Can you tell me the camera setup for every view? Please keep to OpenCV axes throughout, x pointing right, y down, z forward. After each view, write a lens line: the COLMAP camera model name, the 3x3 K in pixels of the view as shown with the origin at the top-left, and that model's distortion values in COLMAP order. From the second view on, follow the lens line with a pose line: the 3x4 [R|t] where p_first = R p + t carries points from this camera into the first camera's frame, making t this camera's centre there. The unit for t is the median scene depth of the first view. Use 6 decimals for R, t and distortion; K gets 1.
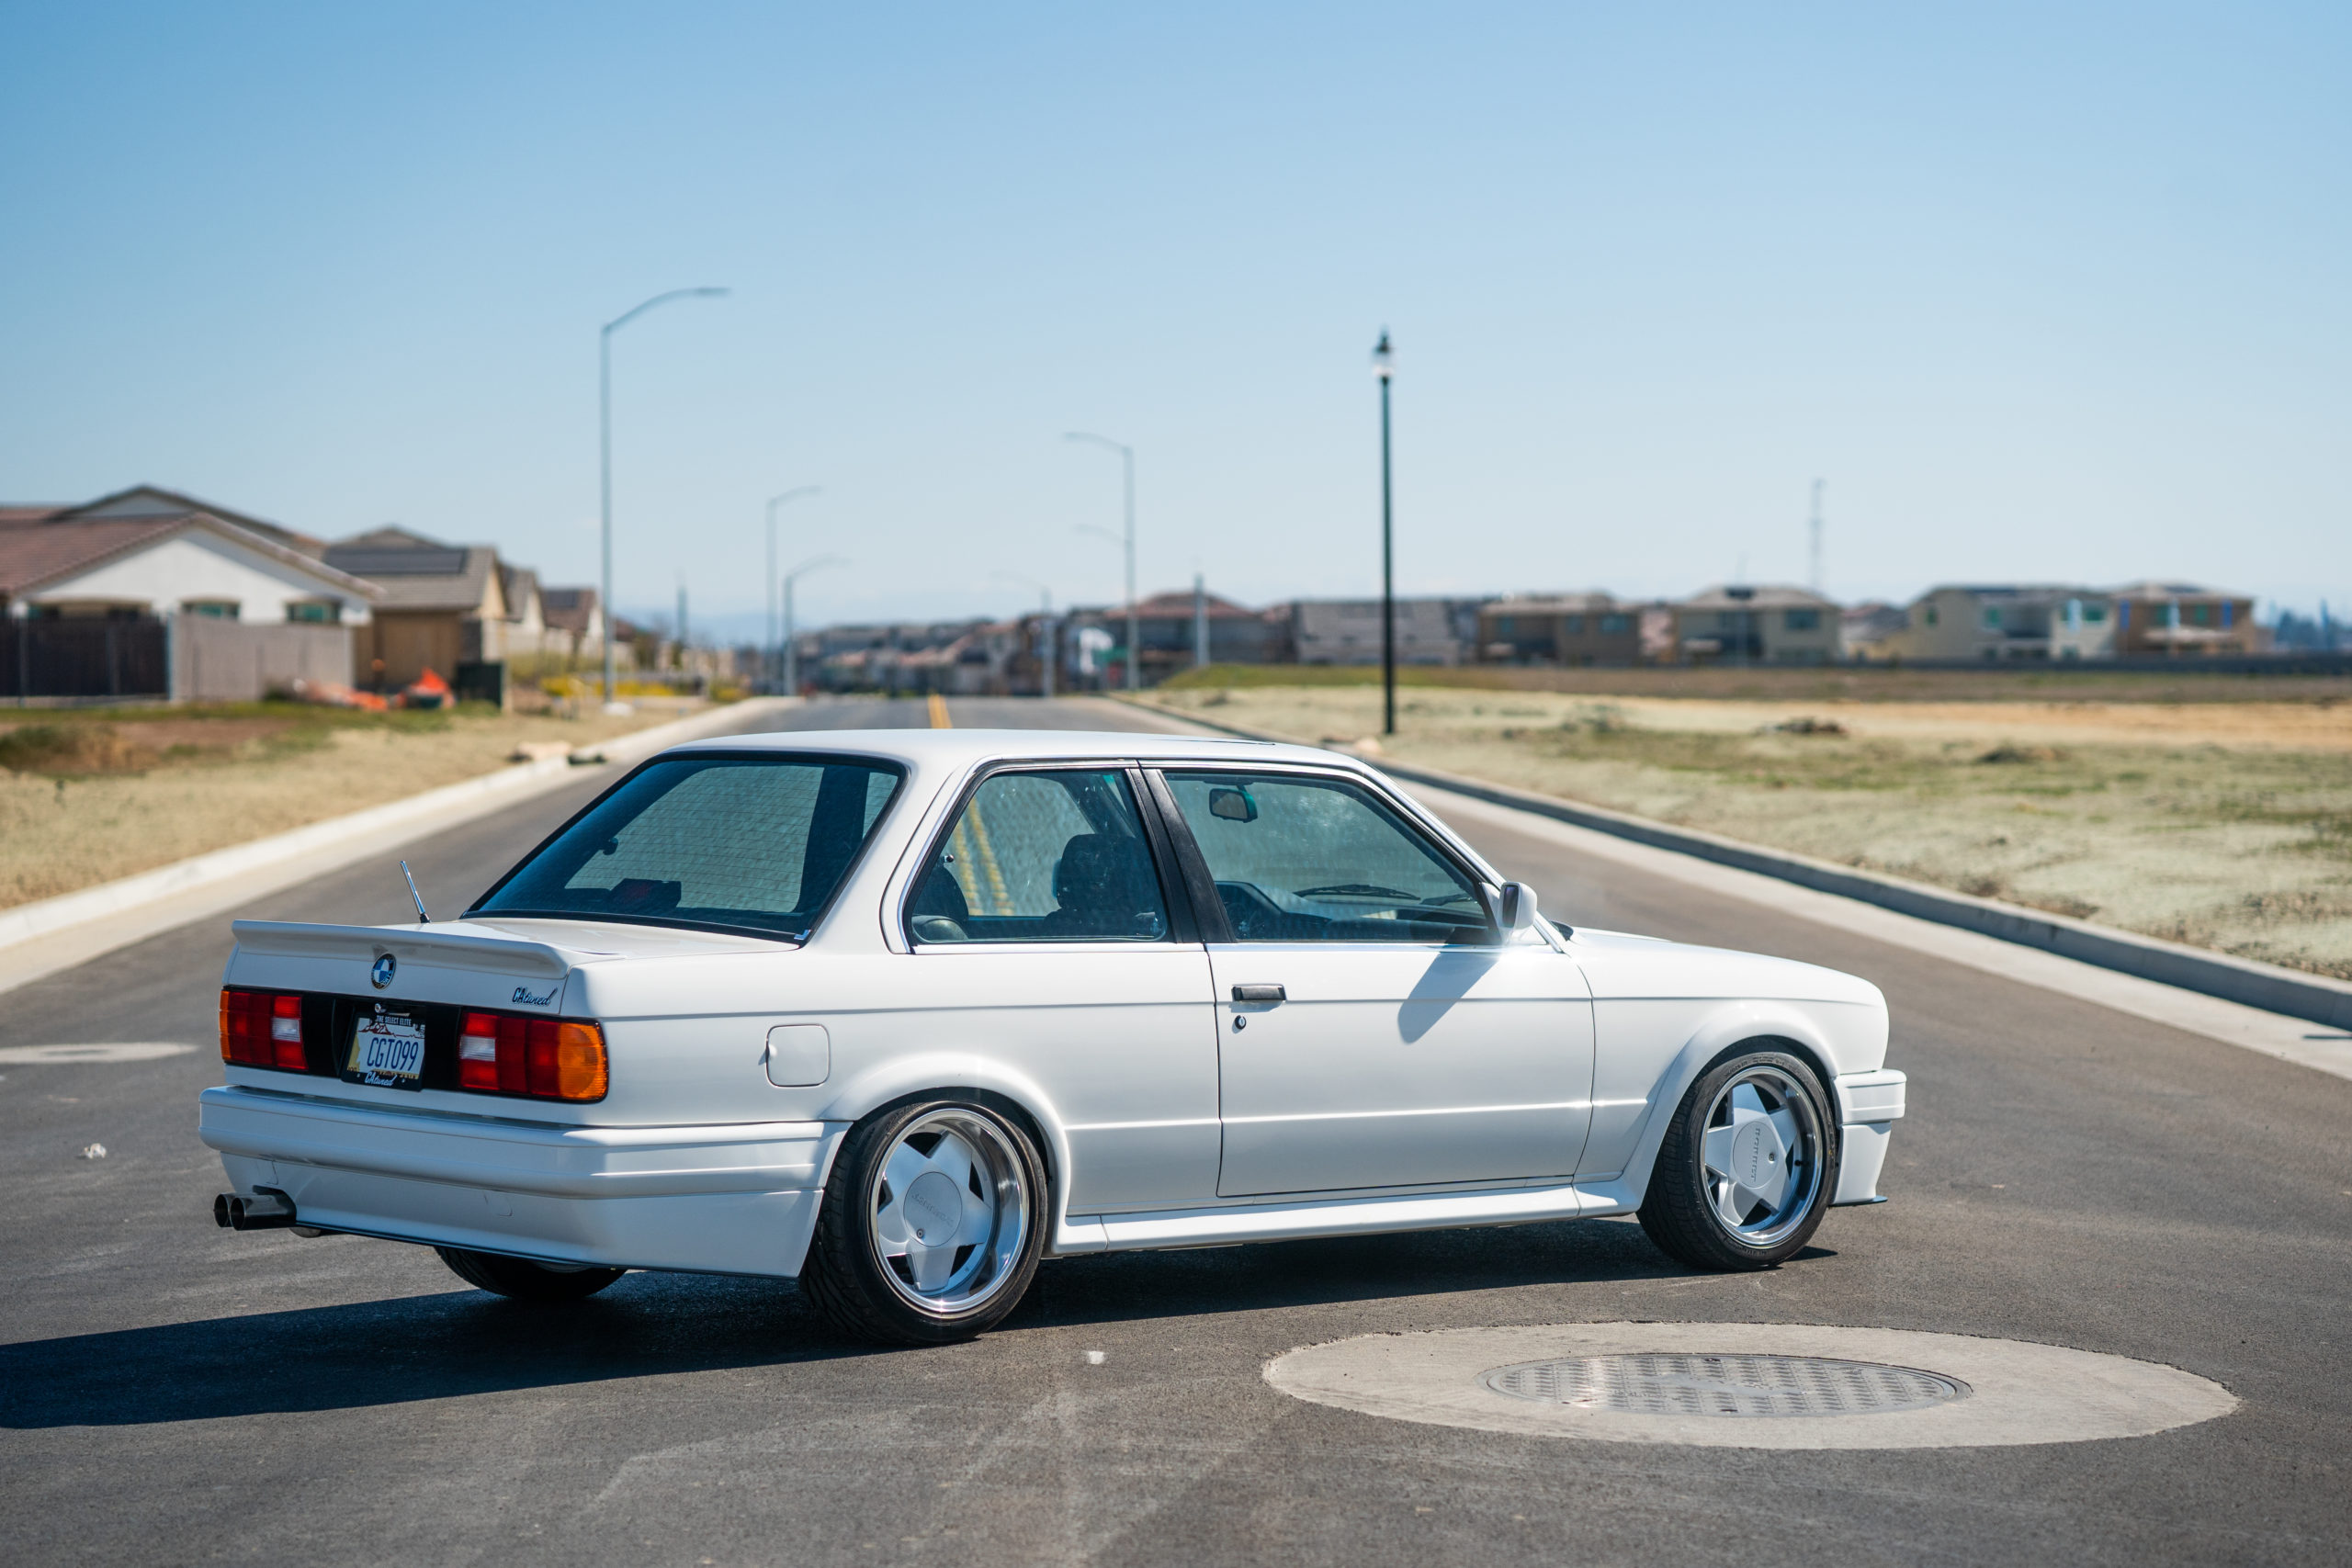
lens RADIAL K [[5648.0, 0, 1175.9], [0, 5648.0, 784.3], [0, 0, 1]] dist [-0.116078, 0.000000]
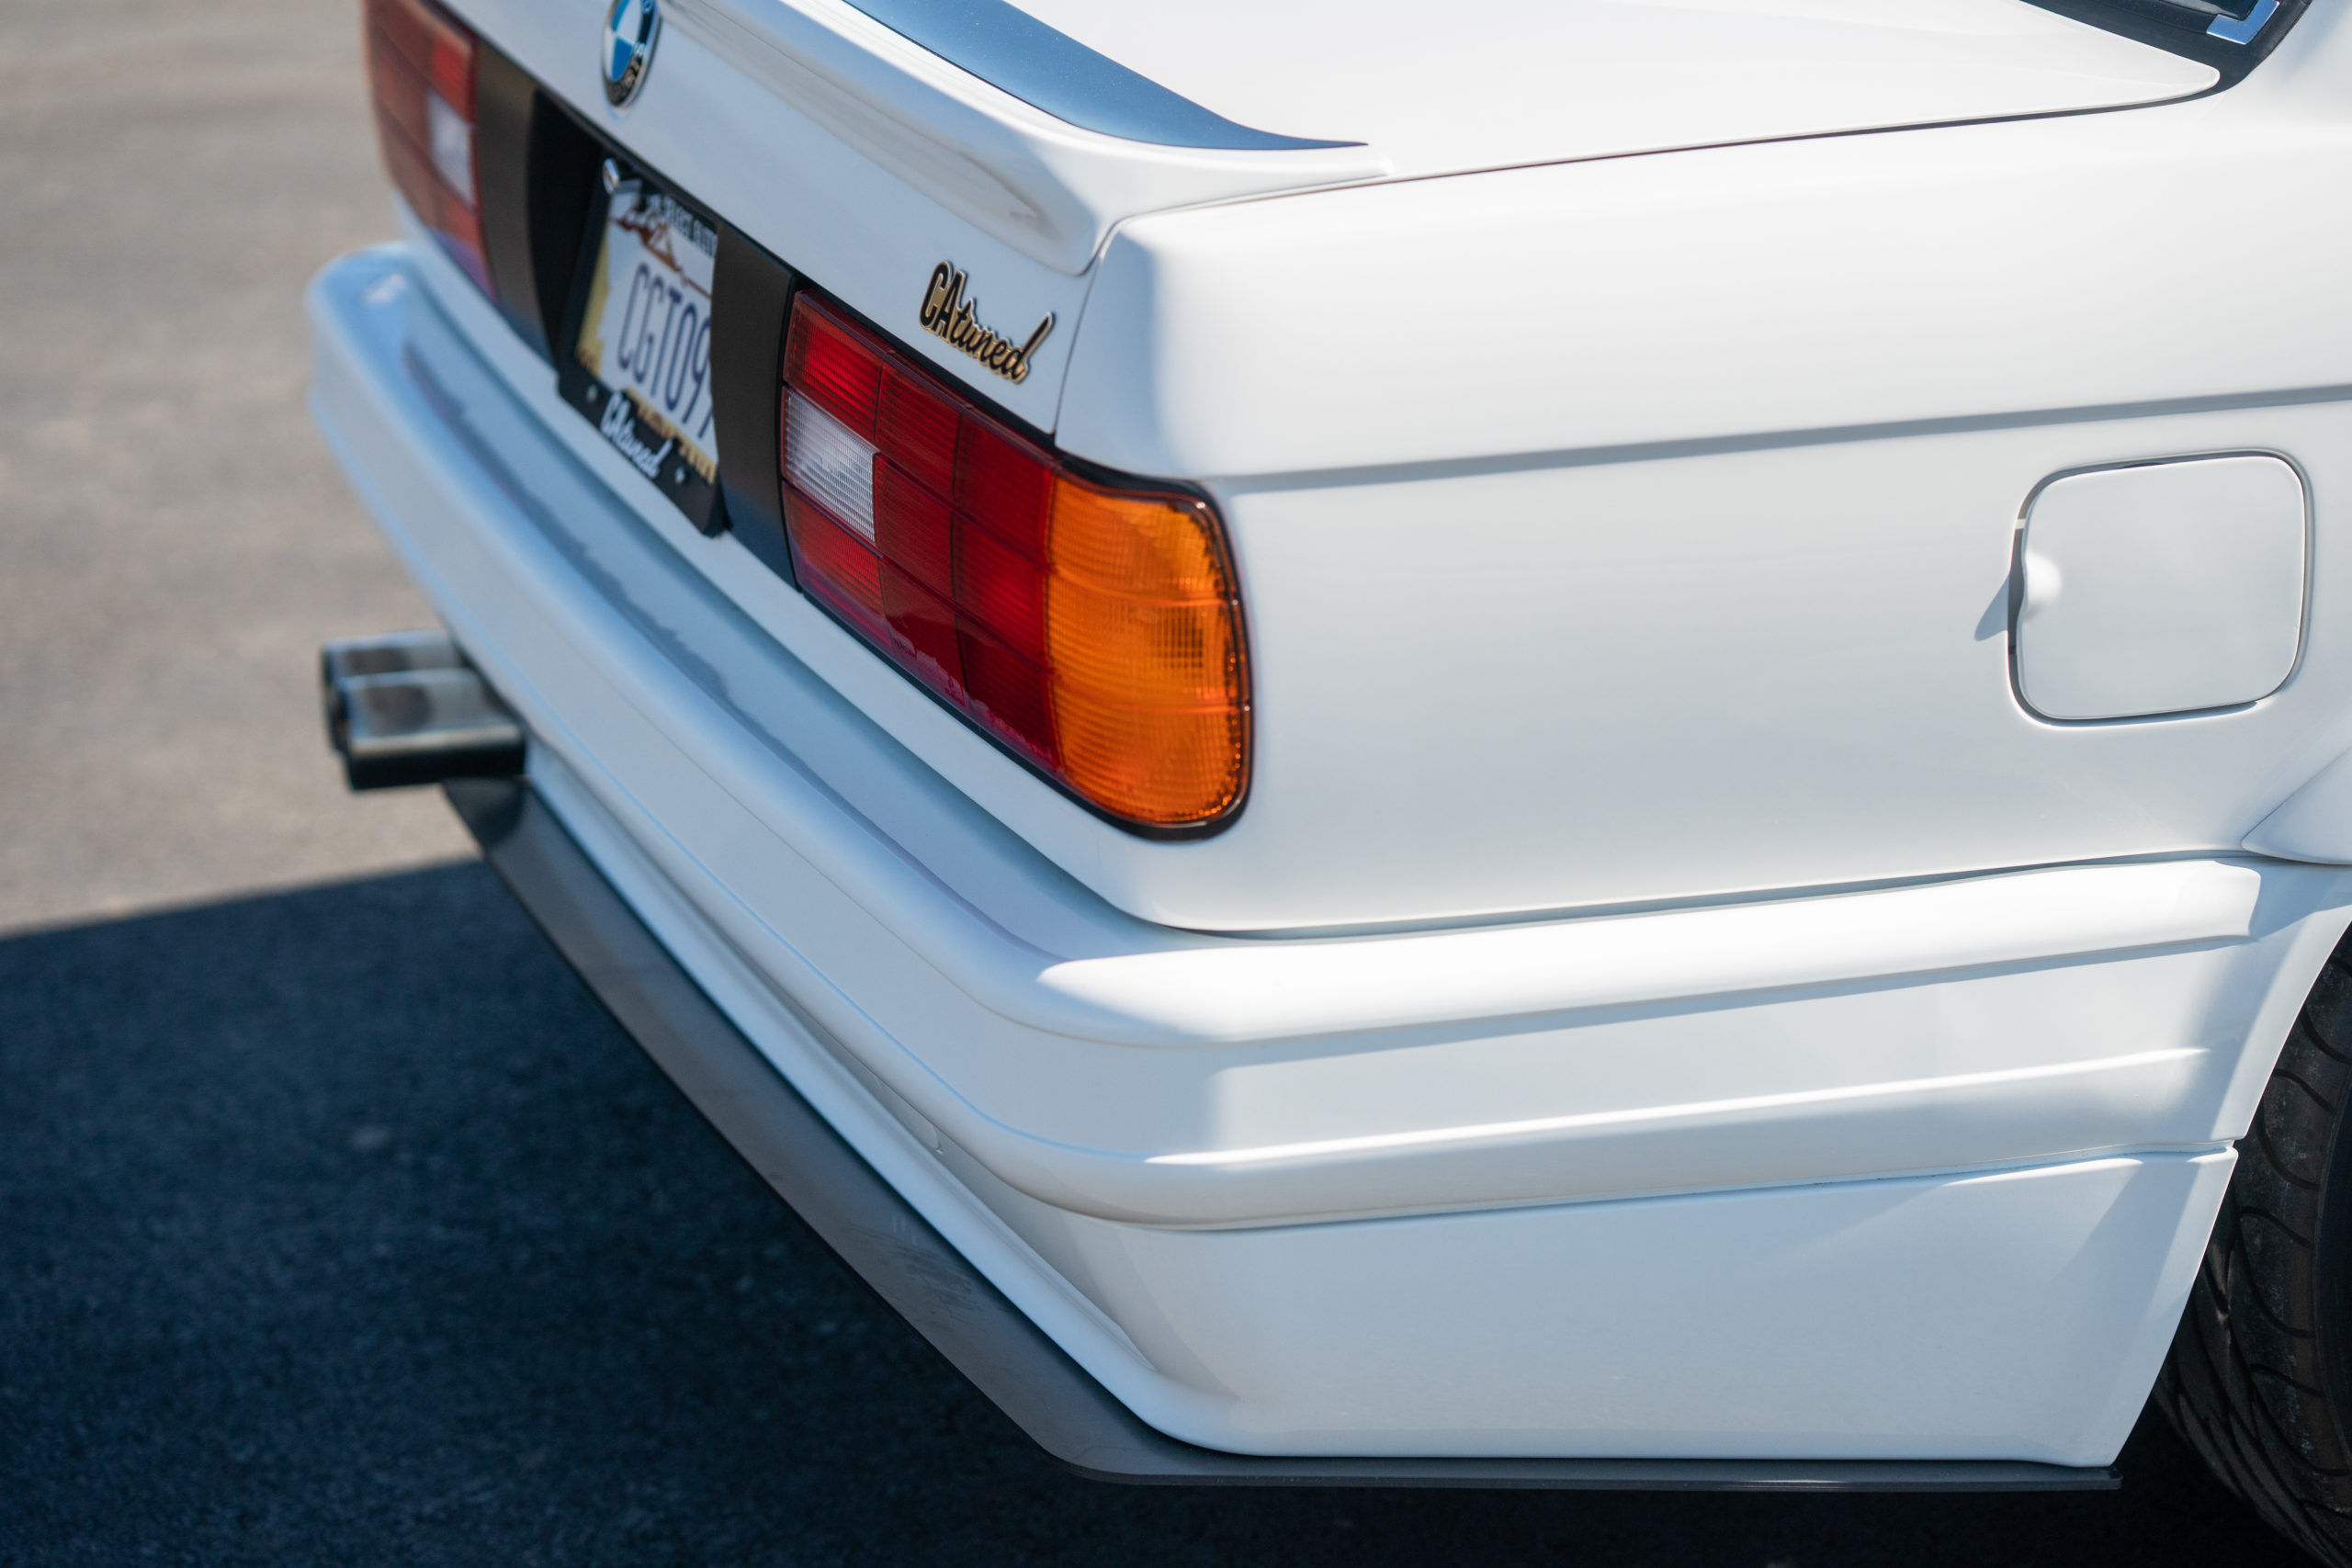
lens RADIAL K [[5648.0, 0, 1177.5], [0, 5648.0, 784.9], [0, 0, 1]] dist [-0.116078, 0.000000]
pose [[0.929943, 0.115286, -0.349164, -0.023453], [0.012275, 0.939317, 0.342832, -0.023210], [0.367500, -0.323100, 0.872095, 0.783485]]
